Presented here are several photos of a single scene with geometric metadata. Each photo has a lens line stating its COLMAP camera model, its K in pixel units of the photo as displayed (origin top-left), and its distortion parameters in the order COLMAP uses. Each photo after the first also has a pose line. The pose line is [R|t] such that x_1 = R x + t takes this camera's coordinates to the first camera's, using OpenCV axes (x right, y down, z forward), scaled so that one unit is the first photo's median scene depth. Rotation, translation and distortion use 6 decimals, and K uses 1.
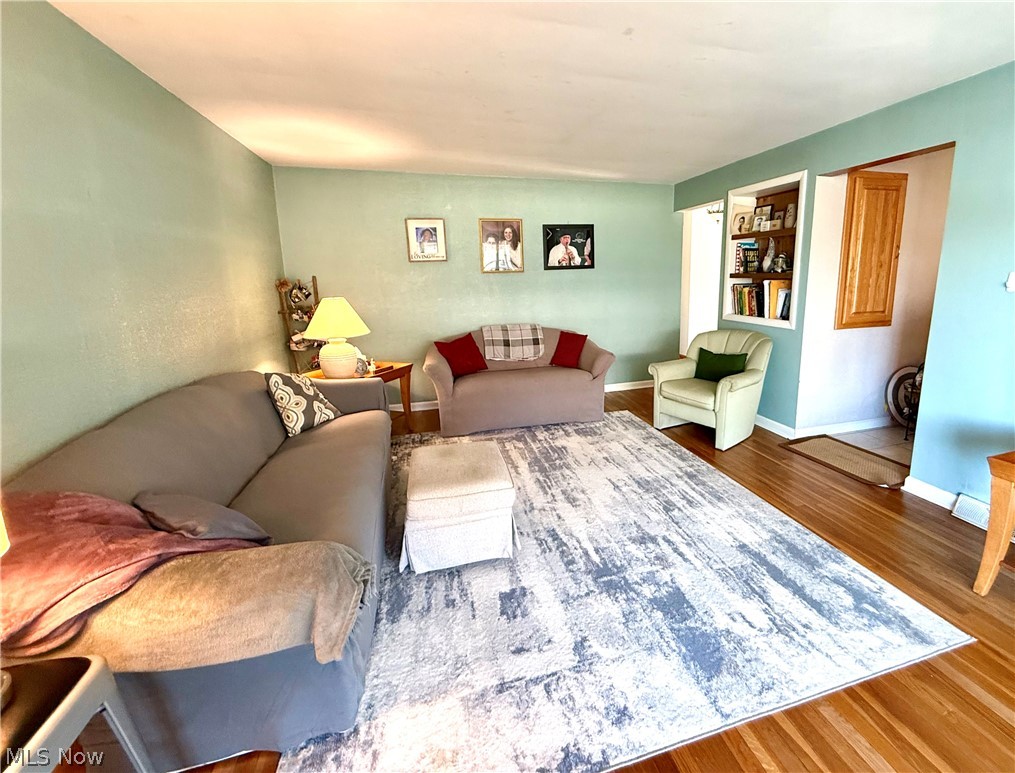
lens RADIAL K [[446.9, 0, 508.7], [0, 446.9, 387.1], [0, 0, 1]] dist [0.001163, 0.000019]
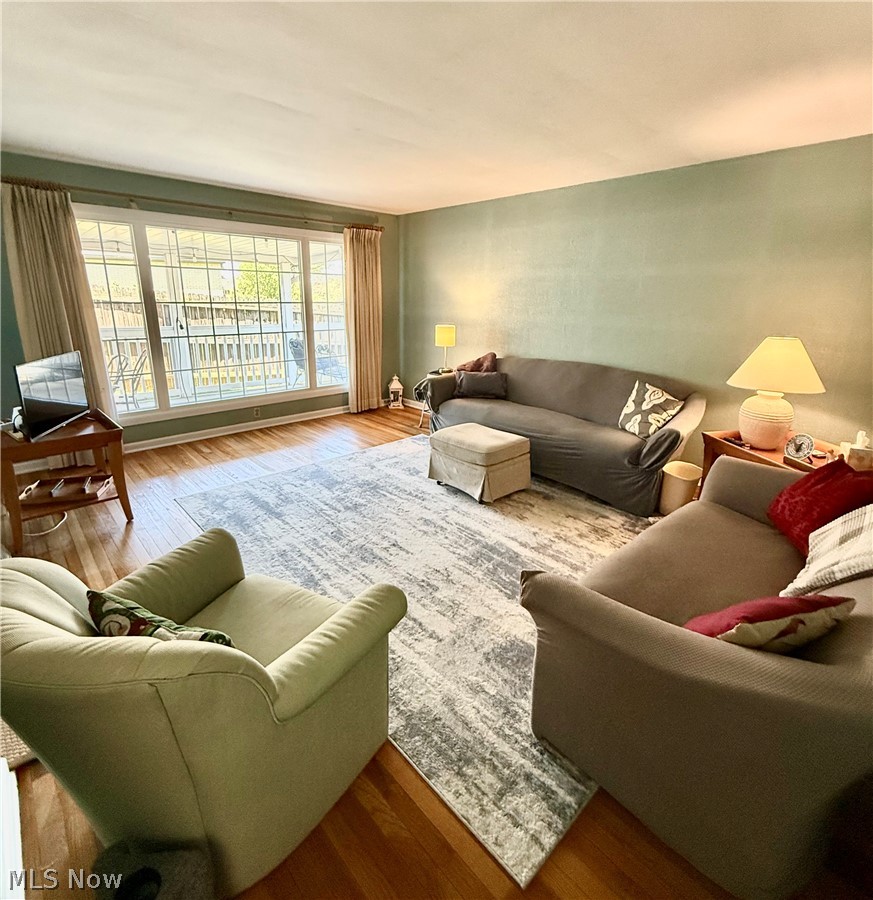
lens RADIAL K [[457.3, 0, 437.1], [0, 457.3, 449.4], [0, 0, 1]] dist [-0.003528, -0.000168]
pose [[-0.846840, 0.171411, -0.503468, 0.648058], [-0.132895, 0.848412, 0.512382, -0.444570], [0.514976, 0.500814, -0.695690, 1.723039]]
